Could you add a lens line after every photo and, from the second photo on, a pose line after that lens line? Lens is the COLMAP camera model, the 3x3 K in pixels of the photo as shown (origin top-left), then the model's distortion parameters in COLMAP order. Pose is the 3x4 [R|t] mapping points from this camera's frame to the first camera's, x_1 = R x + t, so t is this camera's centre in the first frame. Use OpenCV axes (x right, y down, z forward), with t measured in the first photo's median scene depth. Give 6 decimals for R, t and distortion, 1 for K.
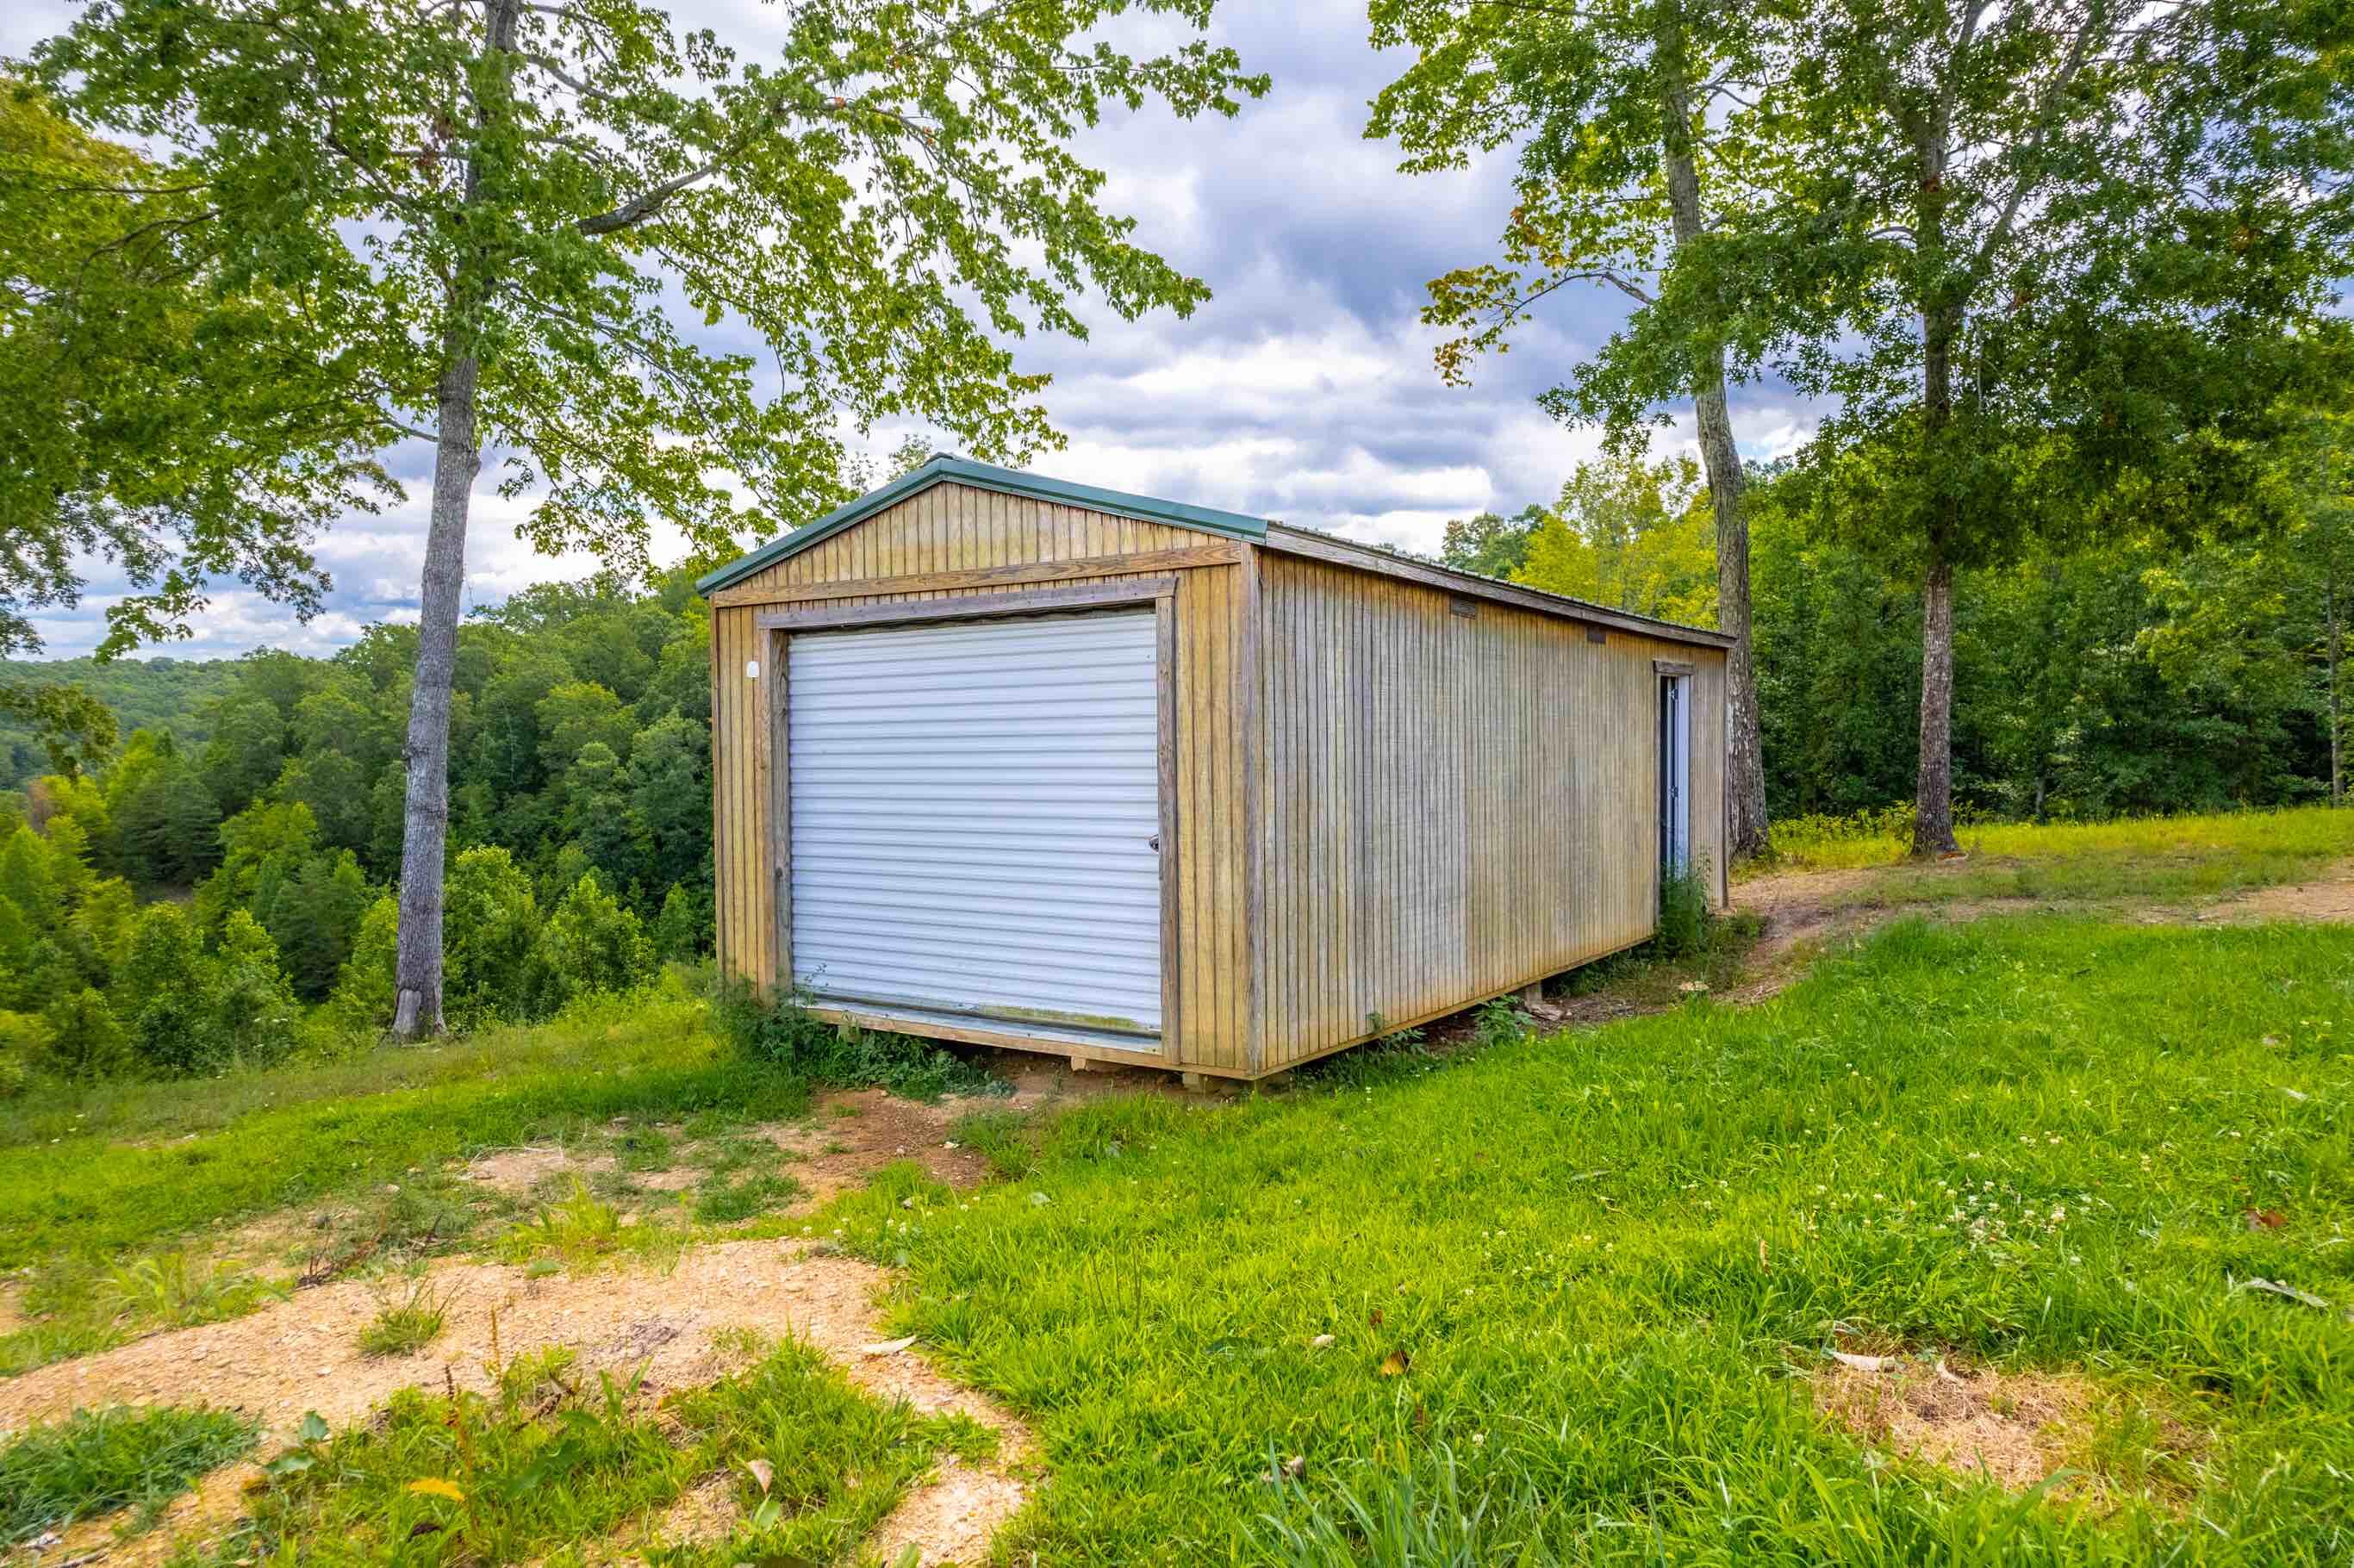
lens RADIAL K [[1521.4, 0, 1177.0], [0, 1521.4, 784.0], [0, 0, 1]] dist [-0.072241, 0.061361]
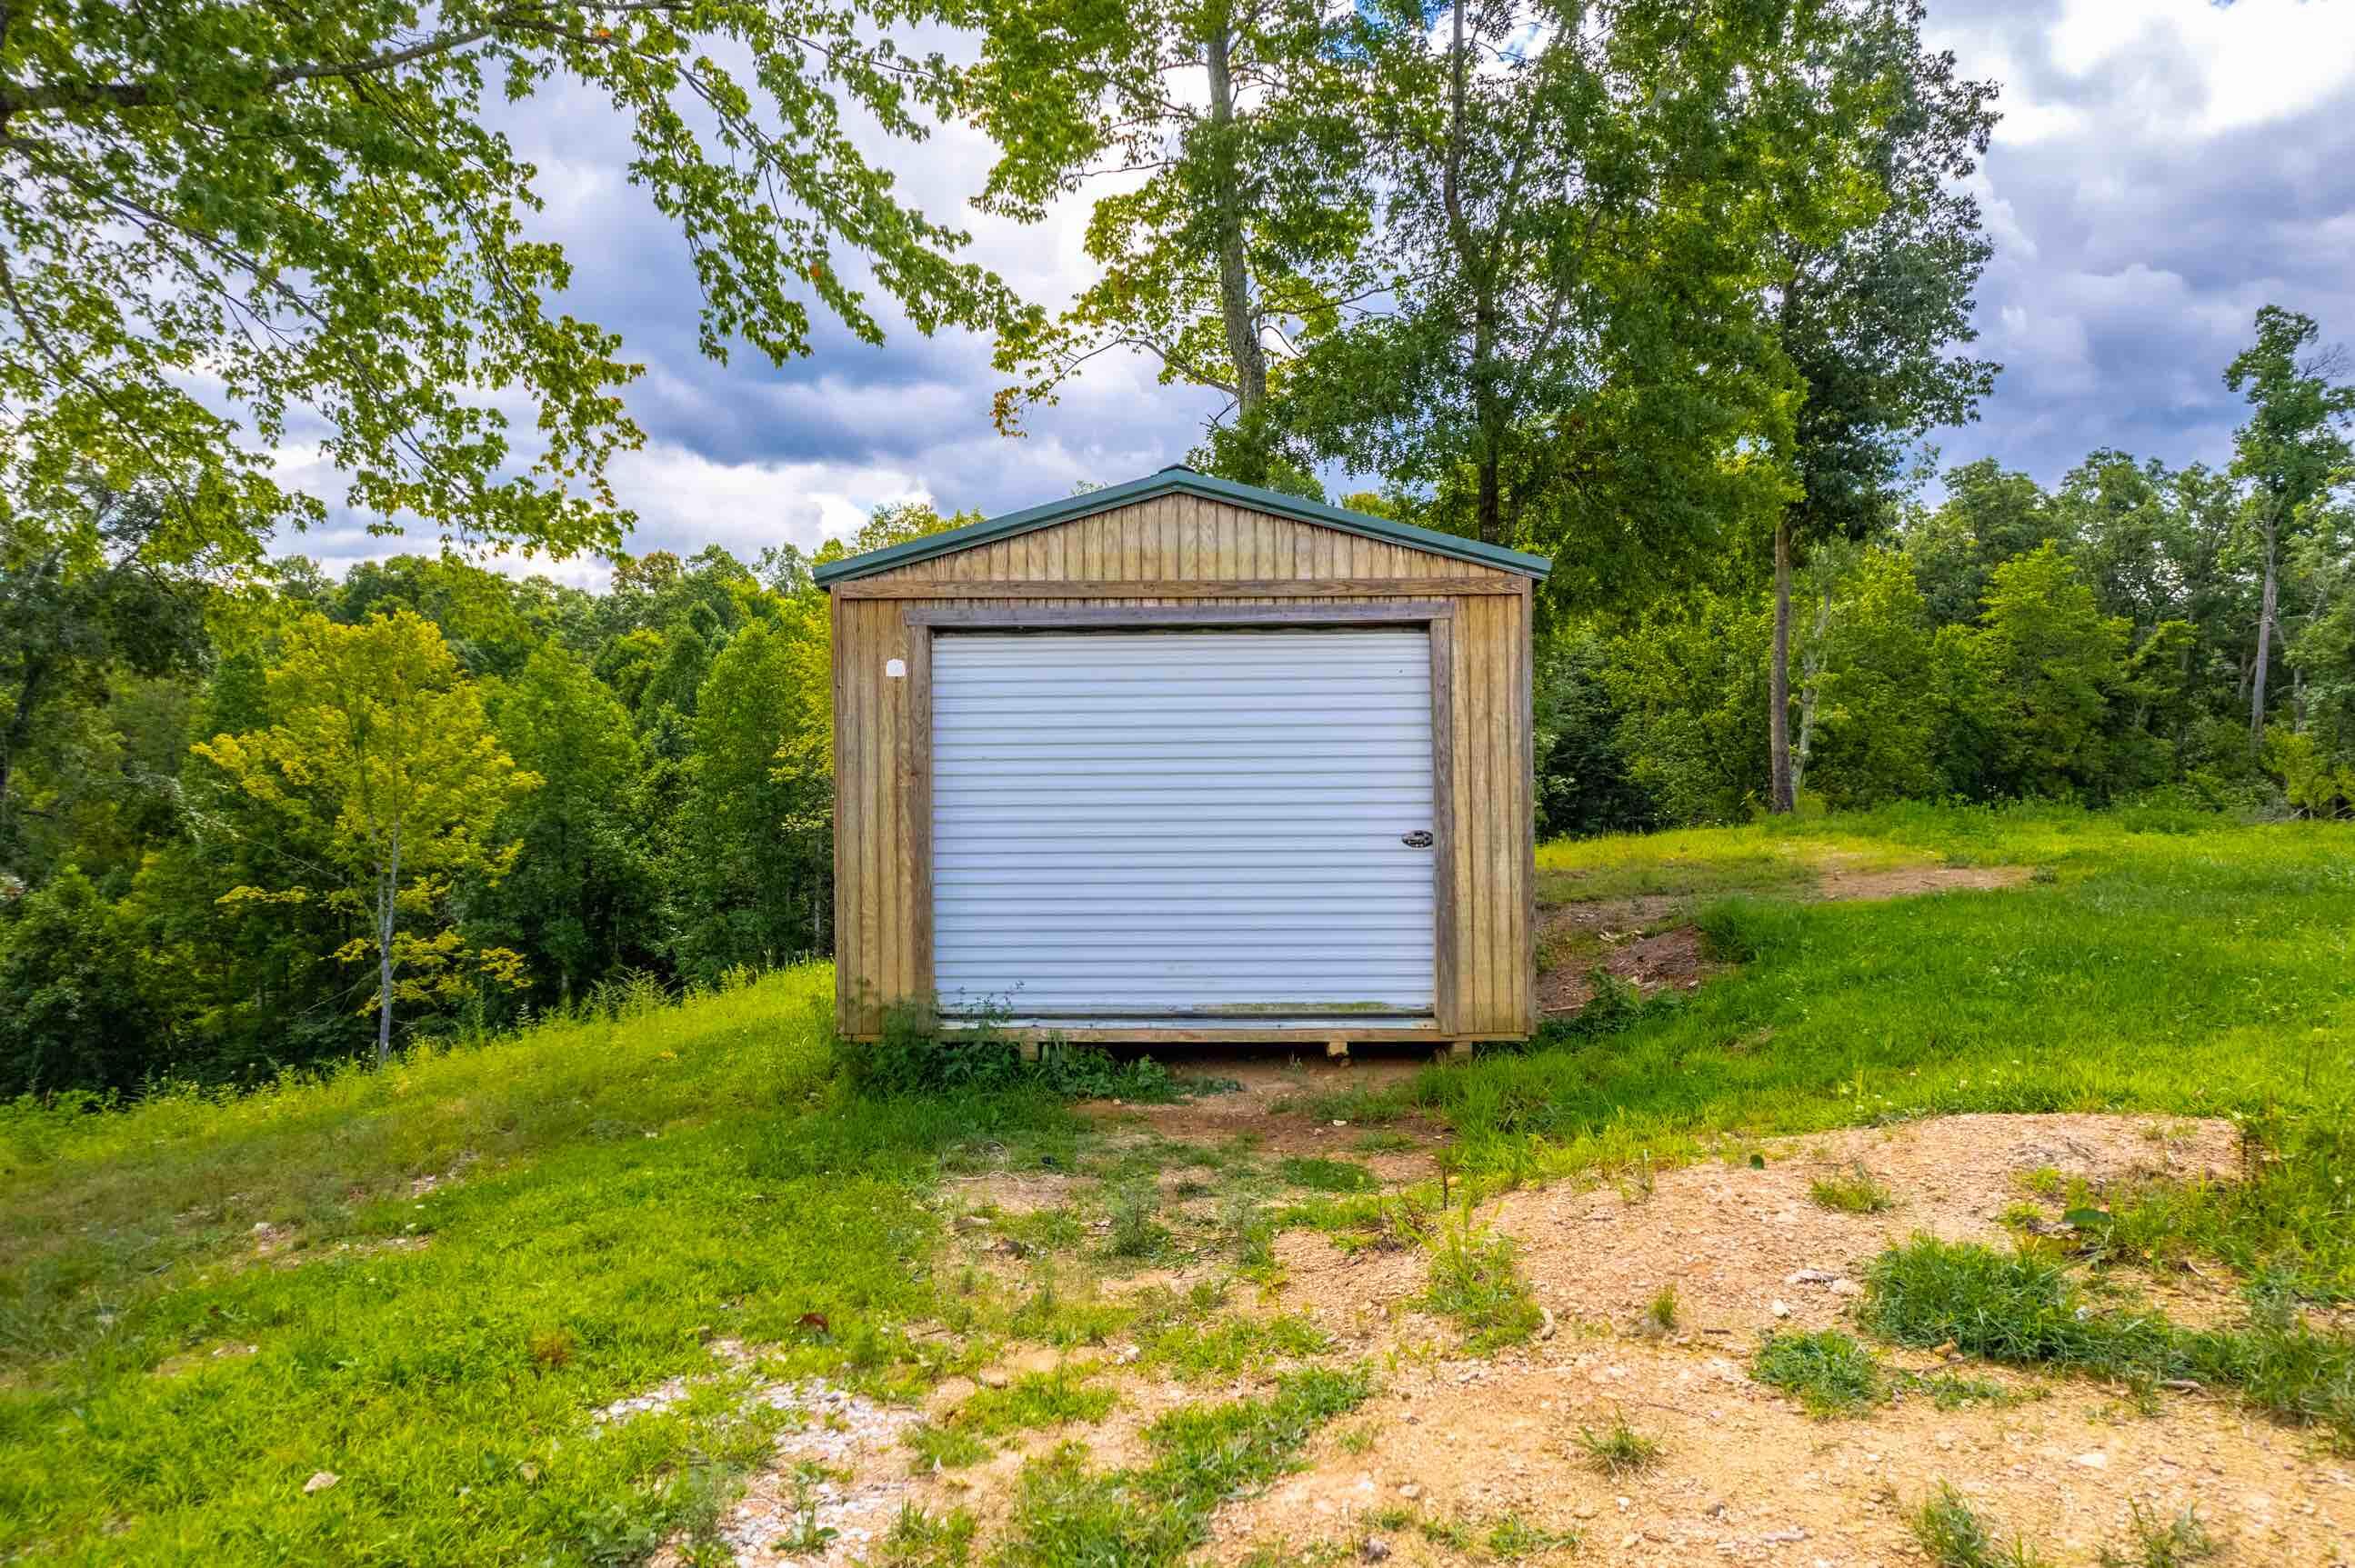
lens RADIAL K [[1568.7, 0, 1175.7], [0, 1568.7, 739.5], [0, 0, 1]] dist [-0.003528, 0.070220]
pose [[0.858155, 0.023763, 0.512840, -0.730683], [0.008556, 0.998127, -0.060567, 0.033402], [-0.513319, 0.056364, 0.856345, 0.101839]]
